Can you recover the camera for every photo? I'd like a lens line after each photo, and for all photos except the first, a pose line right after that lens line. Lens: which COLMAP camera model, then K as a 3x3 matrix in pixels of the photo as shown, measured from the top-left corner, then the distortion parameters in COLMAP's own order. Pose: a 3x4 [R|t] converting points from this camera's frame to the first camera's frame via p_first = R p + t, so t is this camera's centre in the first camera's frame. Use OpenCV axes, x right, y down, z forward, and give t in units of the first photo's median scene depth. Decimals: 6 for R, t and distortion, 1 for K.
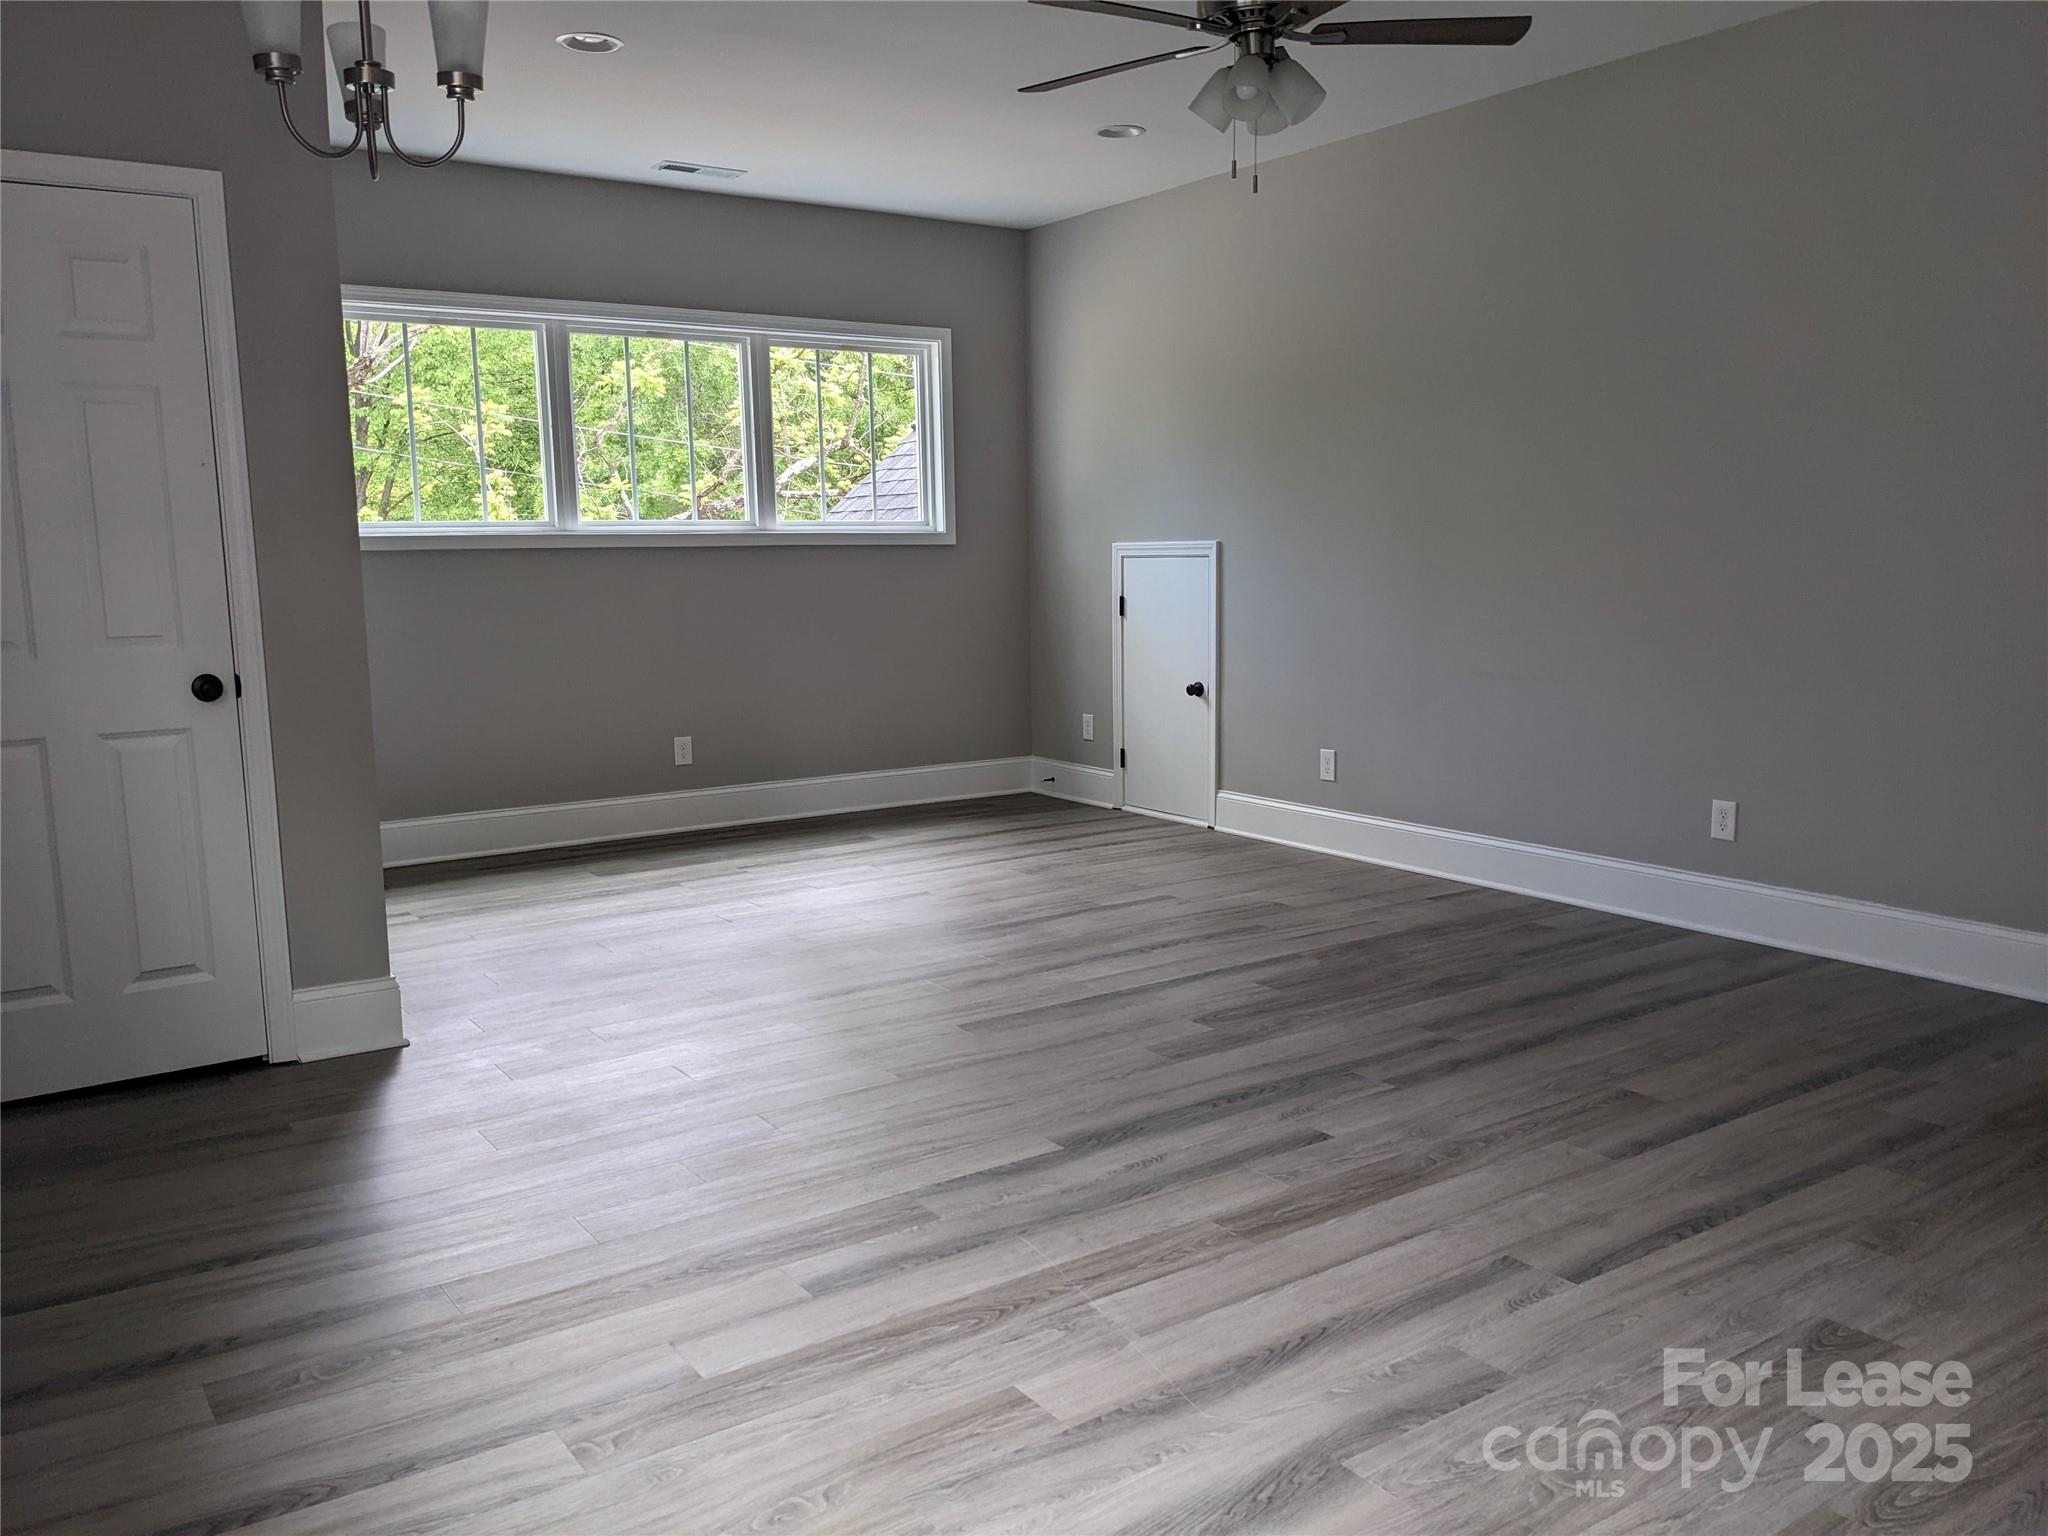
lens RADIAL K [[1634.7, 0, 1063.4], [0, 1634.7, 768.8], [0, 0, 1]] dist [0.044777, -0.000188]
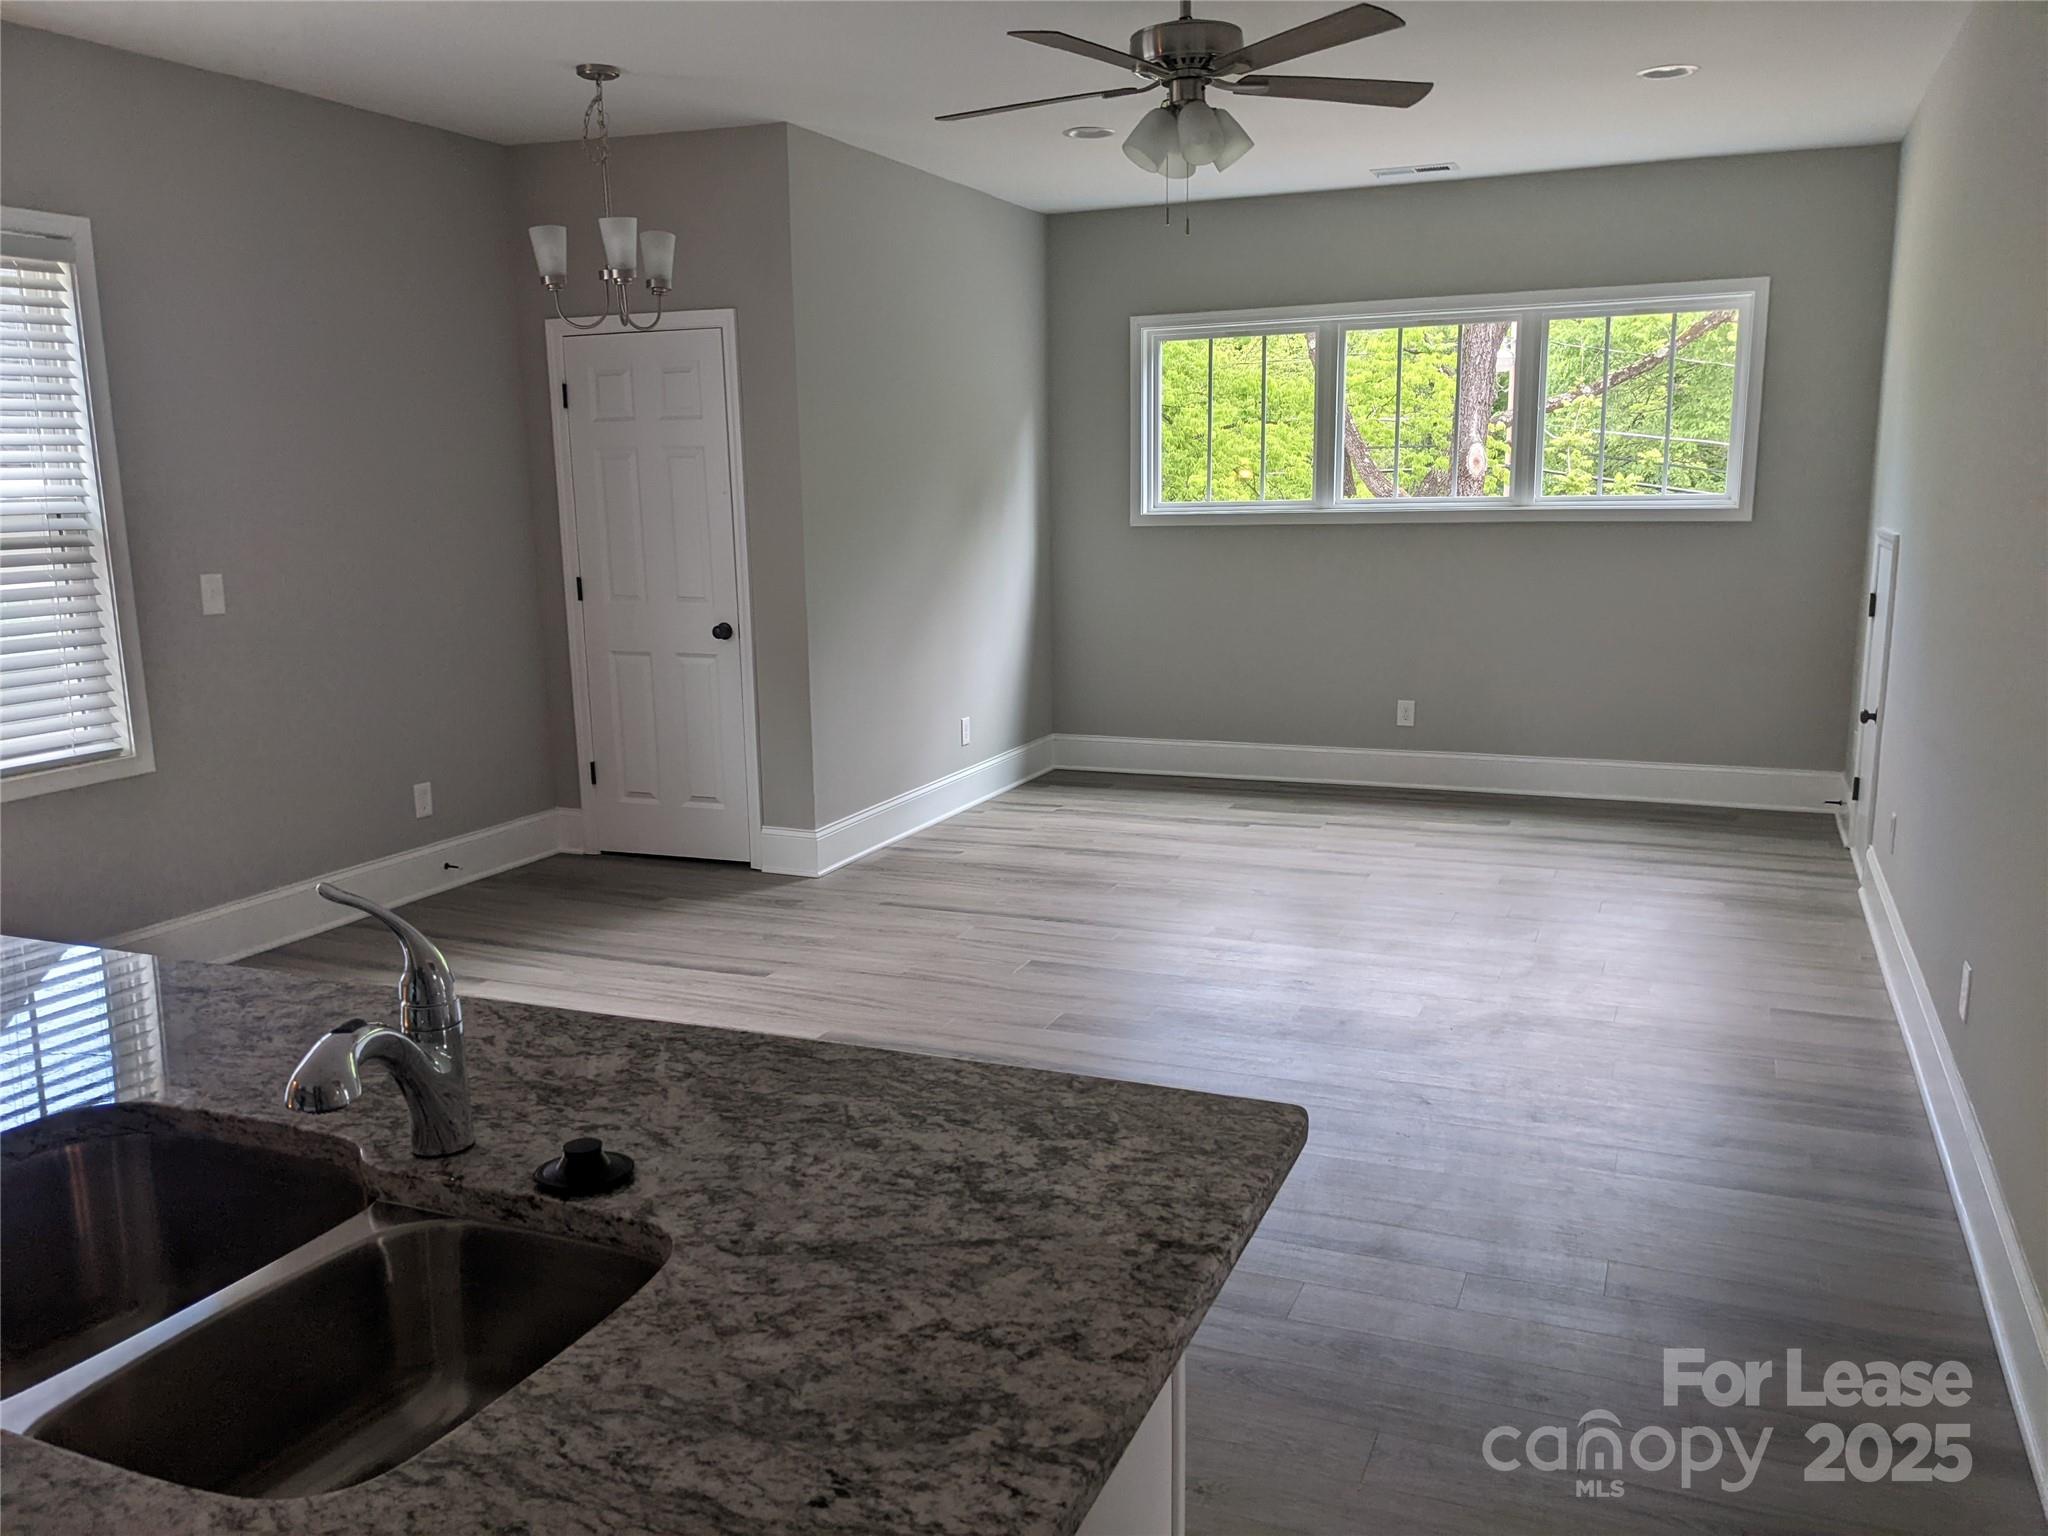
lens RADIAL K [[1616.9, 0, 1023.4], [0, 1616.9, 808.7], [0, 0, 1]] dist [-0.002641, -0.001743]
pose [[0.518563, 0.169655, -0.838039, 0.539268], [-0.105807, 0.985317, 0.133998, -0.065115], [0.848468, 0.019184, 0.528899, 0.225440]]
